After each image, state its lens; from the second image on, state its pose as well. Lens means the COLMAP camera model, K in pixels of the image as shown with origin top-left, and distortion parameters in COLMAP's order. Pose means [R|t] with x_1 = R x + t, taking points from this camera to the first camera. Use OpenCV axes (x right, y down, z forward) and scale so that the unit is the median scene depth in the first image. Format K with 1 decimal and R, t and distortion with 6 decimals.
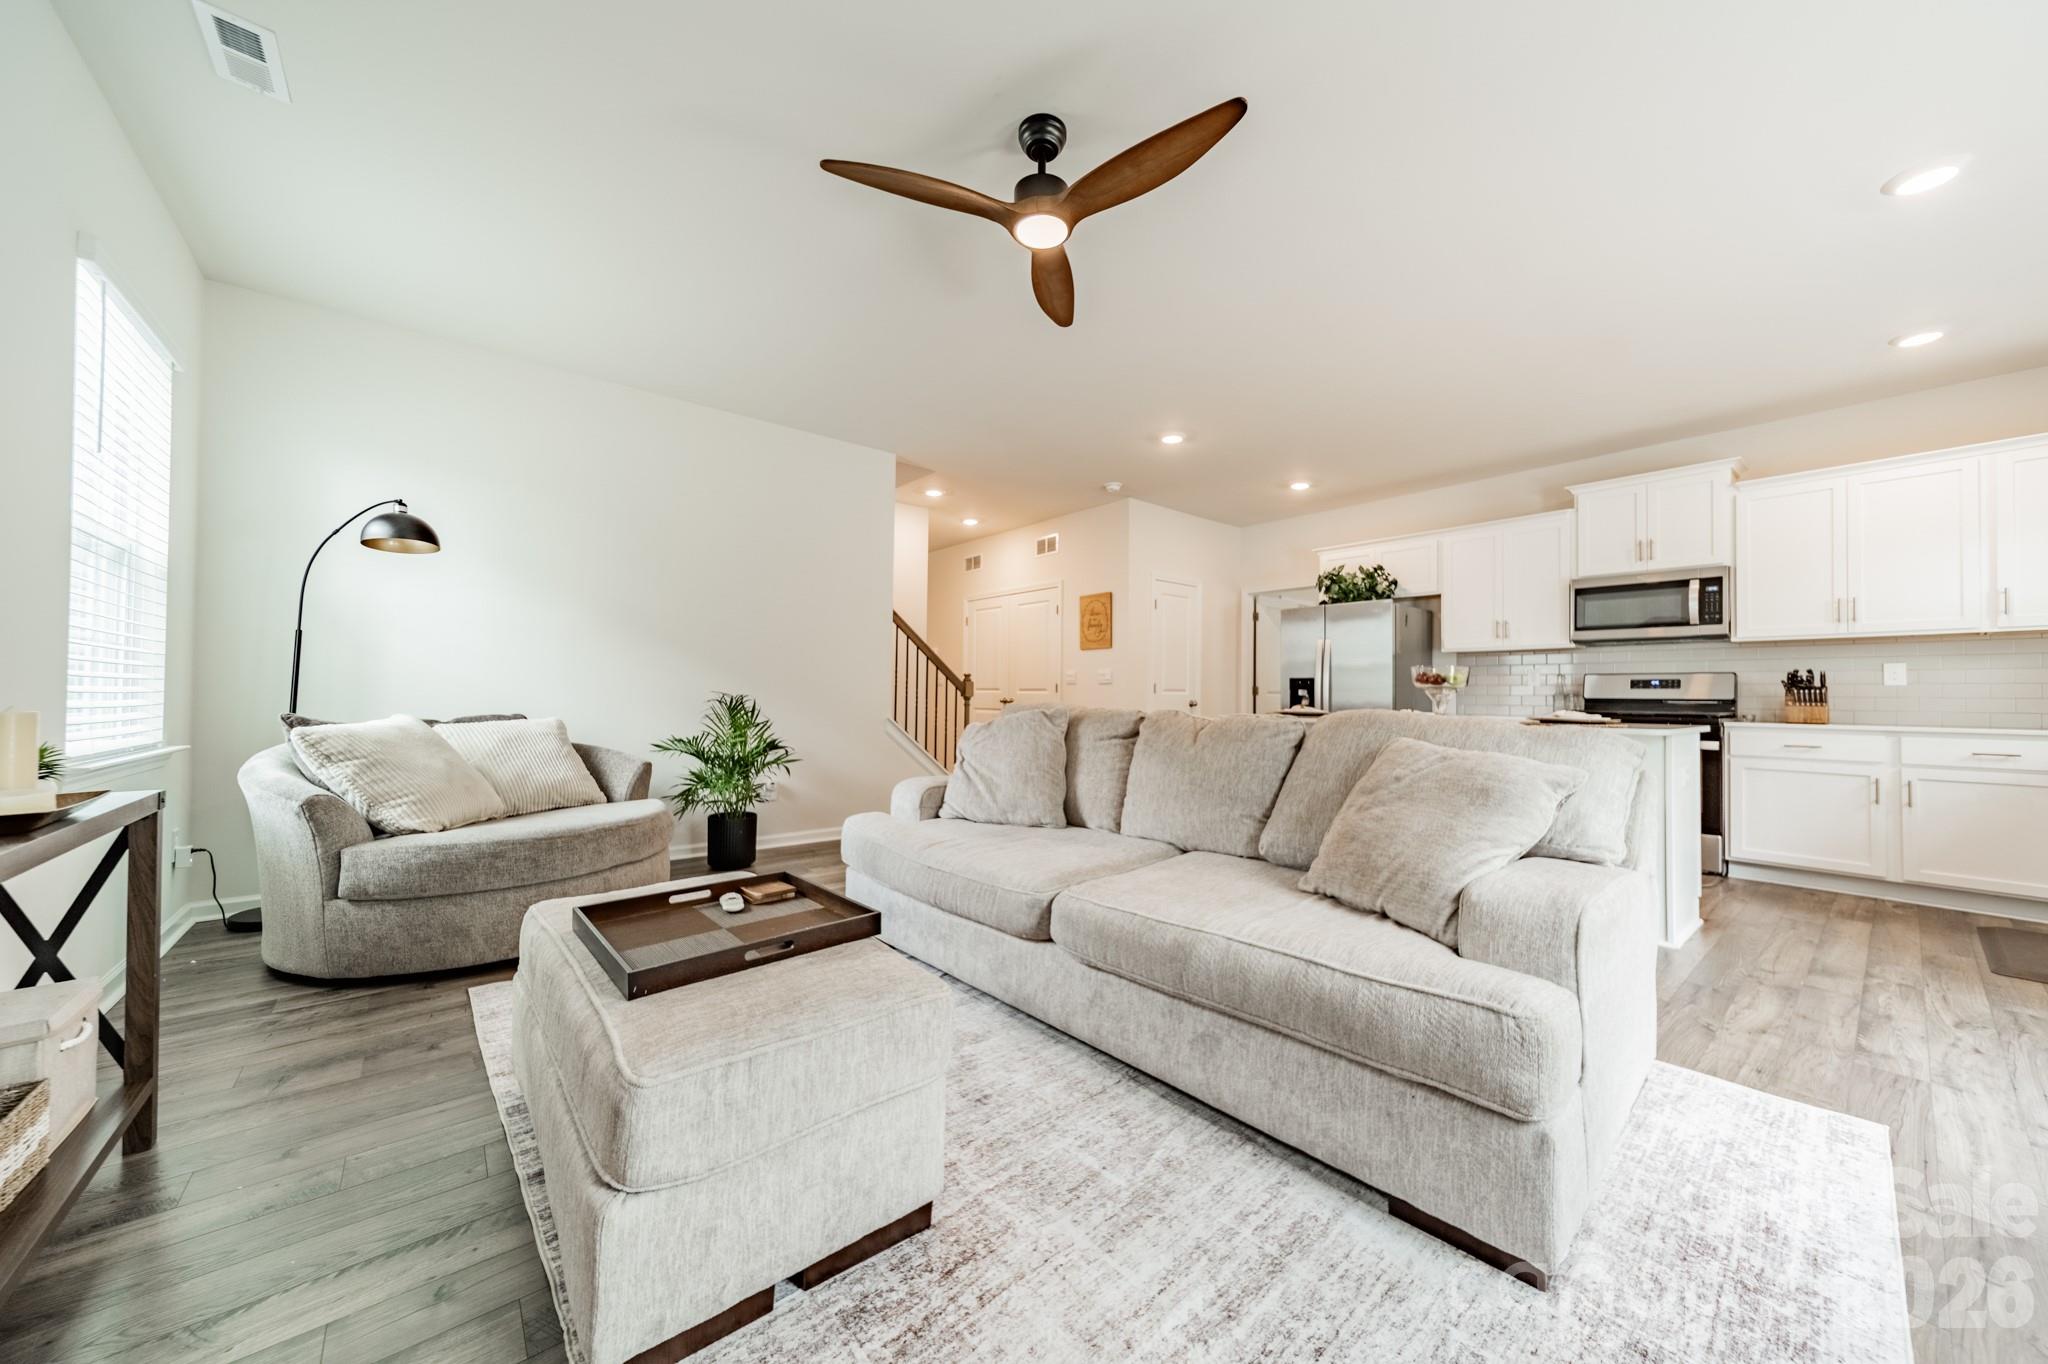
lens RADIAL K [[716.3, 0, 1028.2], [0, 716.3, 685.5], [0, 0, 1]] dist [0.009288, 0.000040]
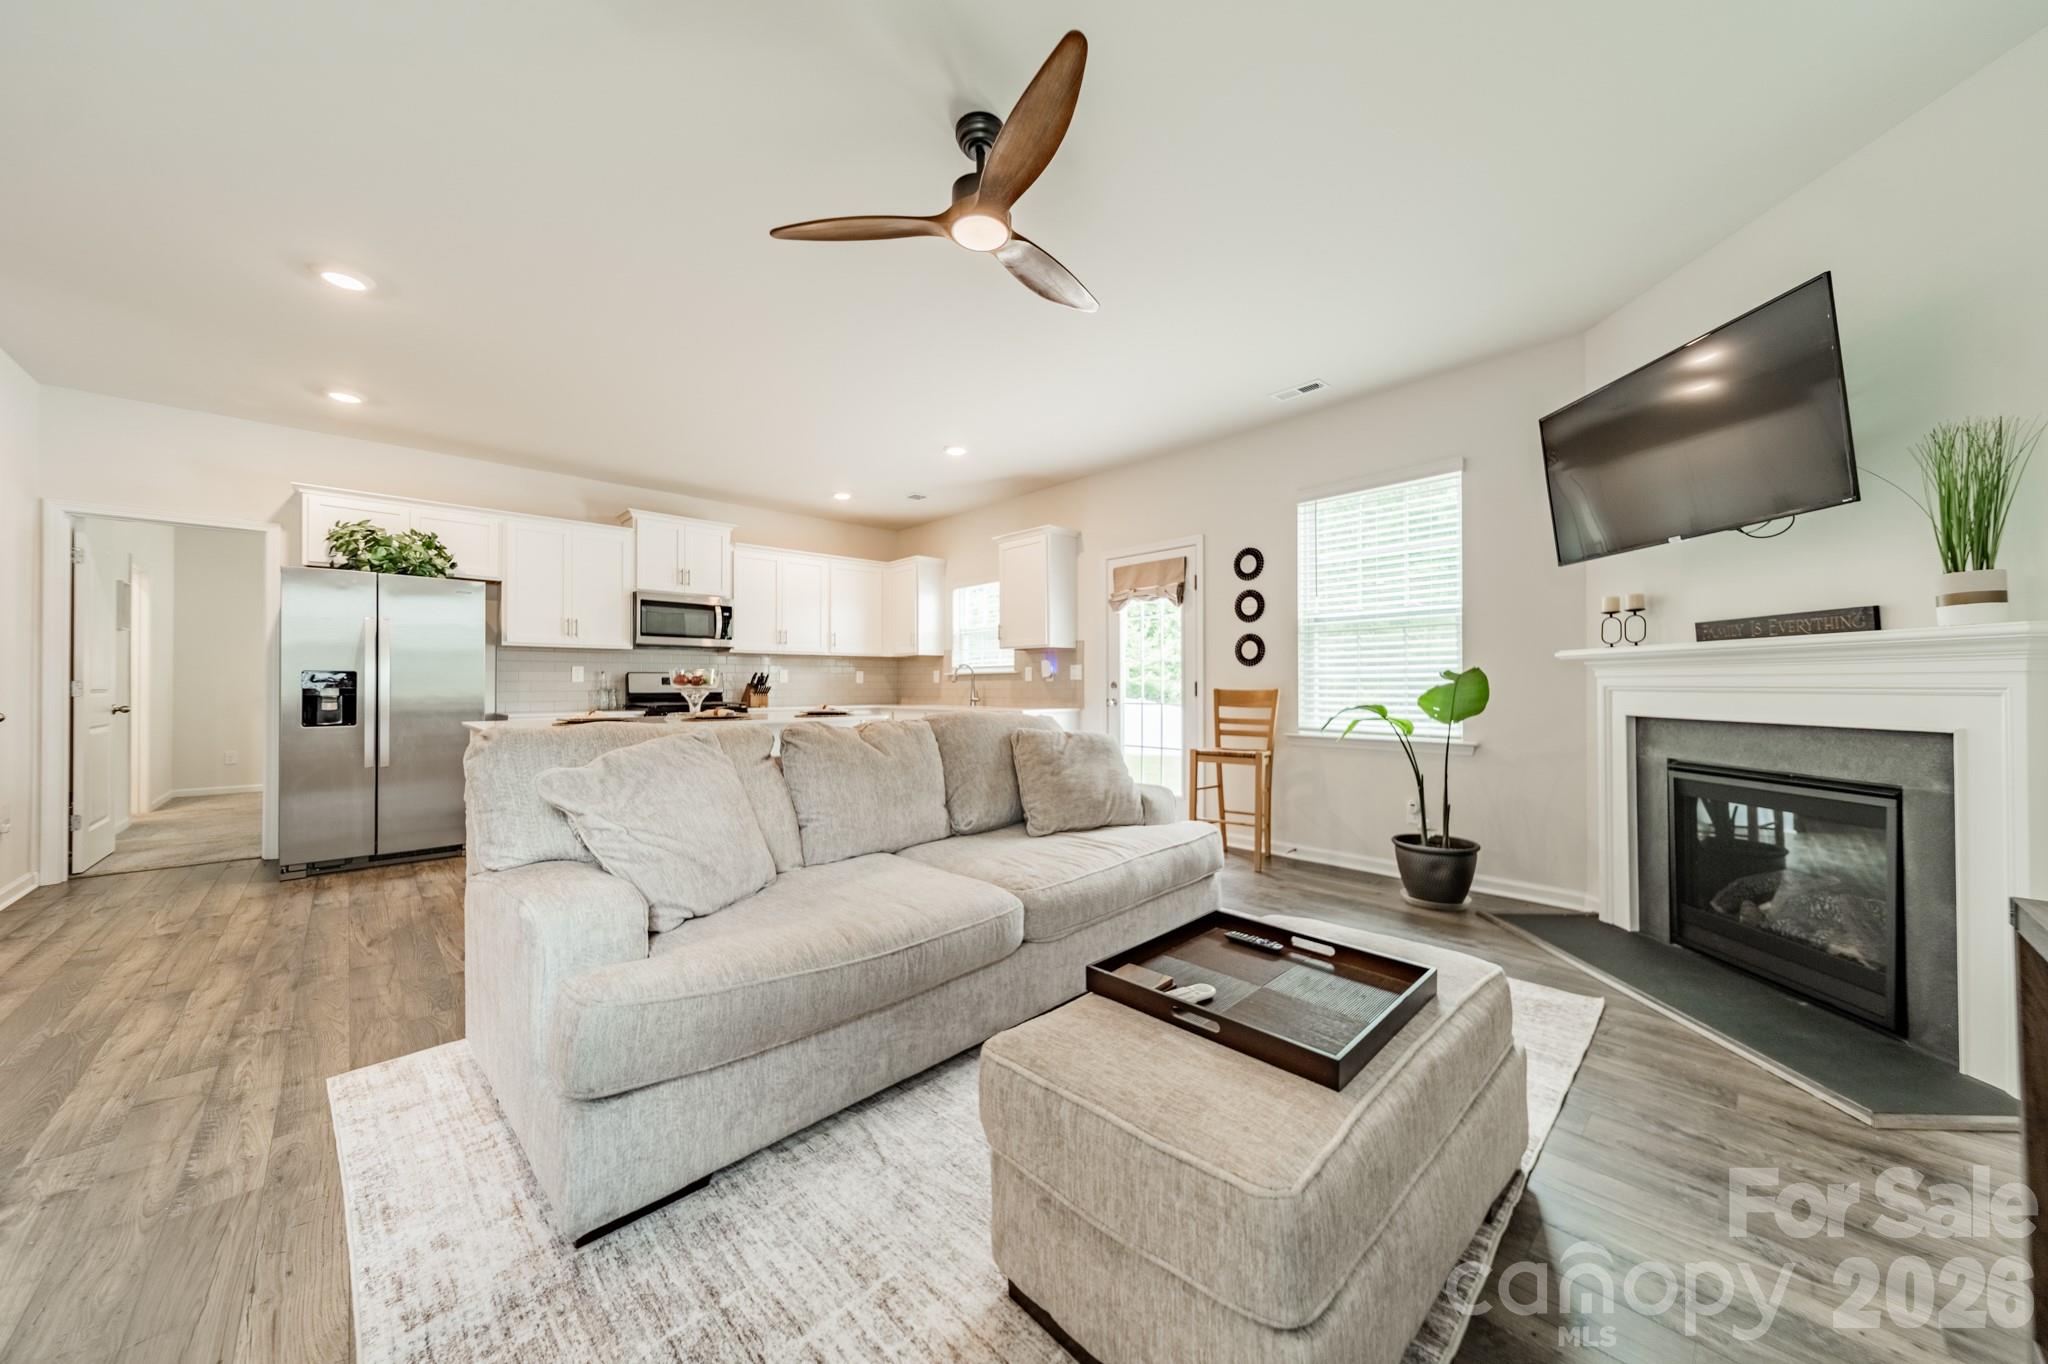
lens RADIAL K [[716.3, 0, 1028.2], [0, 716.3, 685.5], [0, 0, 1]] dist [0.009288, 0.000040]
pose [[-0.061121, -0.011761, 0.998061, -0.483848], [-0.016176, 0.999811, 0.010791, -0.018875], [-0.997999, -0.015485, -0.061300, 0.482126]]
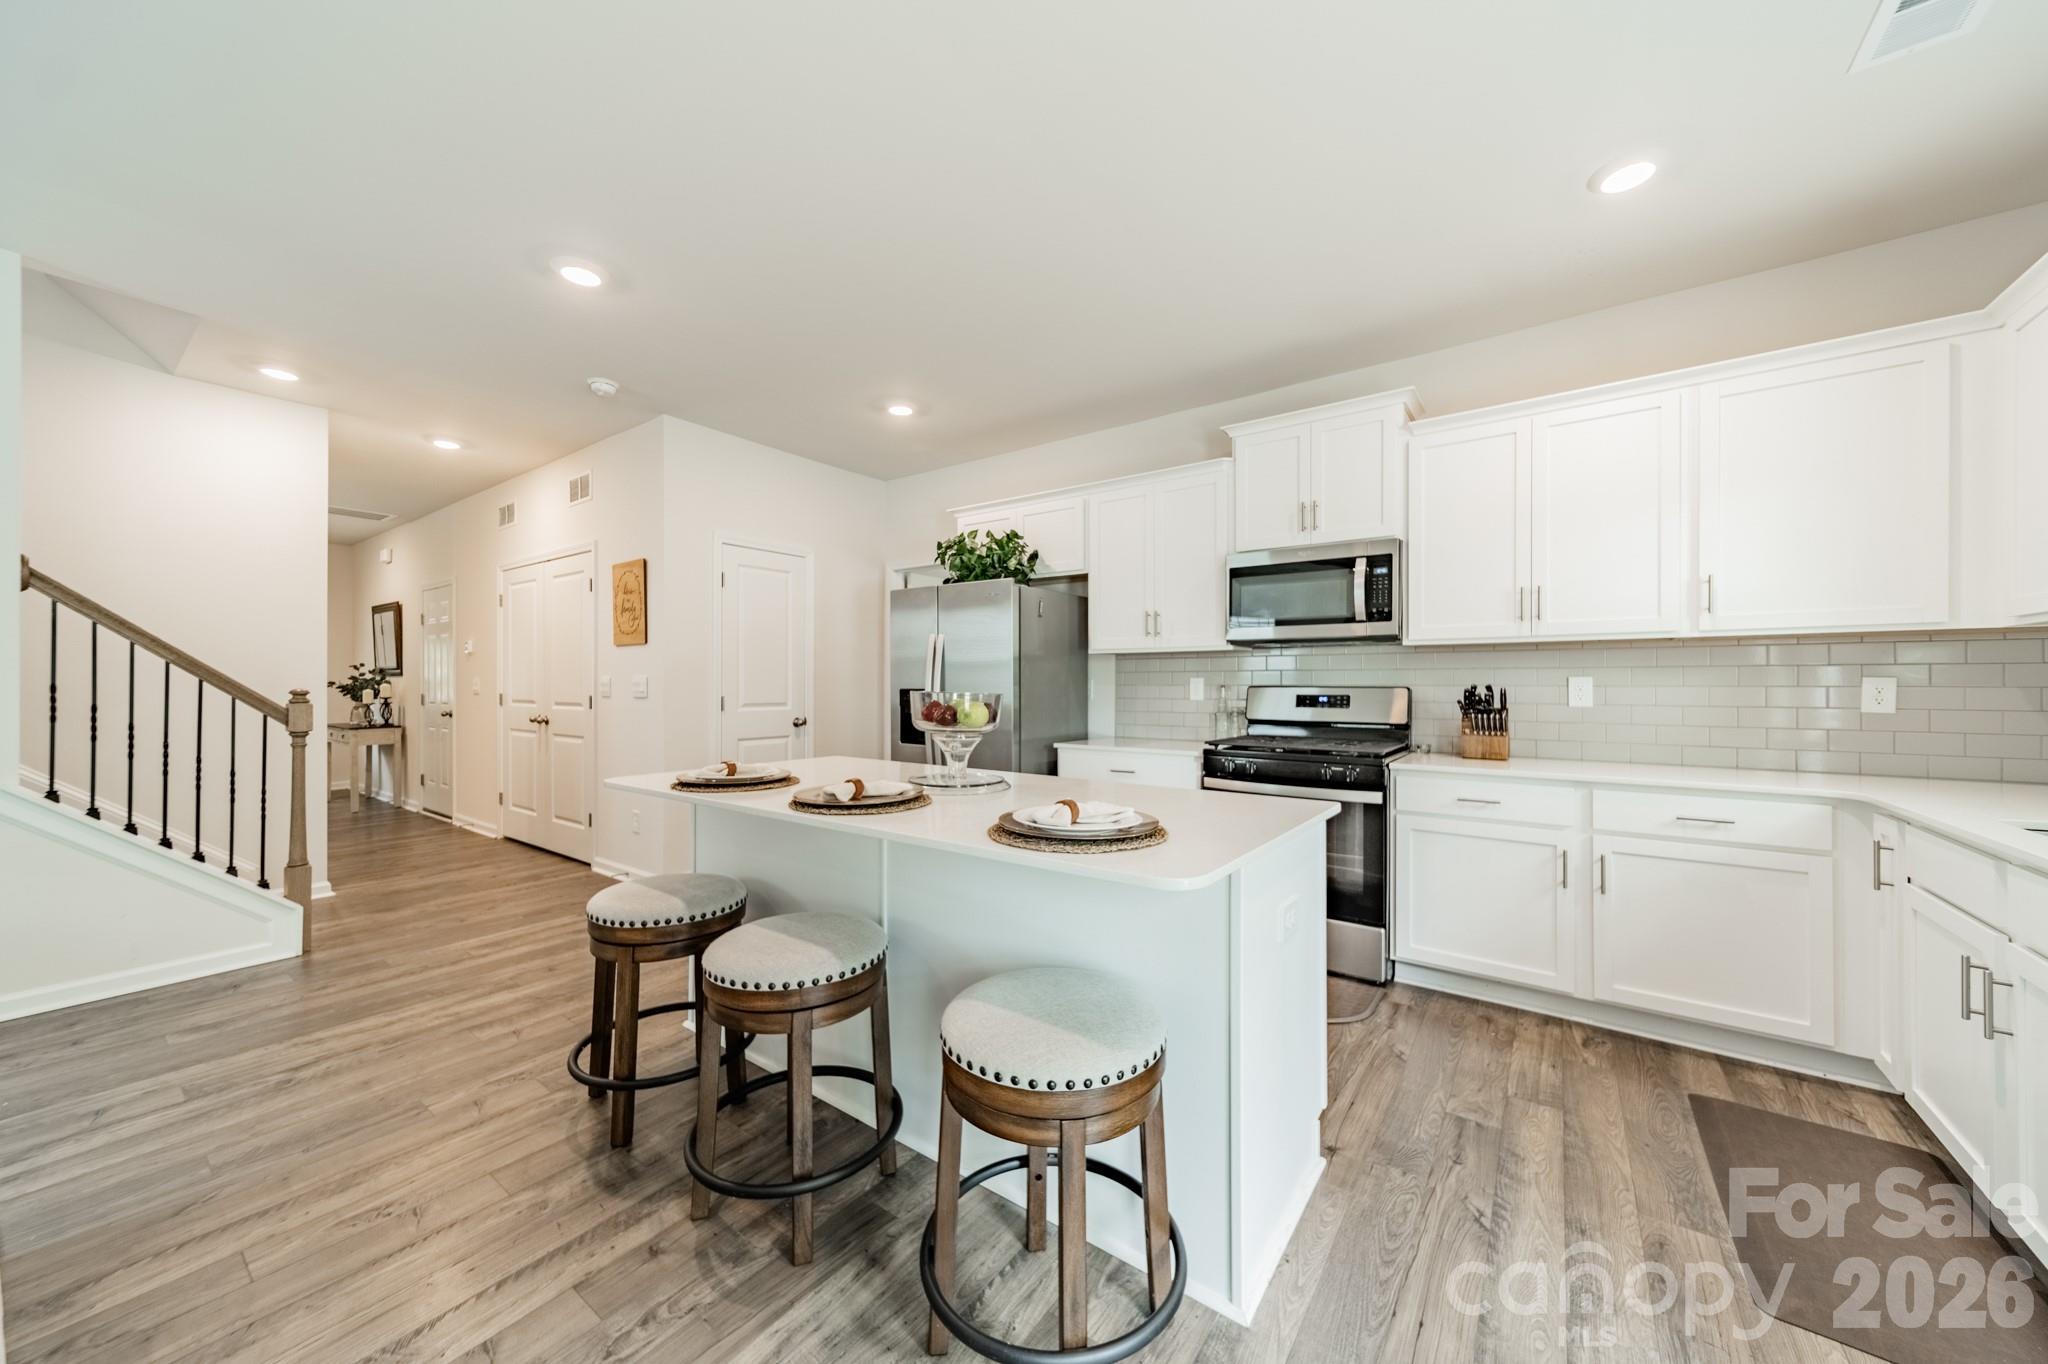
lens RADIAL K [[716.3, 0, 1028.2], [0, 716.3, 685.5], [0, 0, 1]] dist [0.009288, 0.000040]
pose [[0.969830, -0.010256, 0.243566, 0.423964], [0.005338, 0.999769, 0.020844, -0.036634], [-0.243723, -0.018915, 0.969660, 0.384850]]
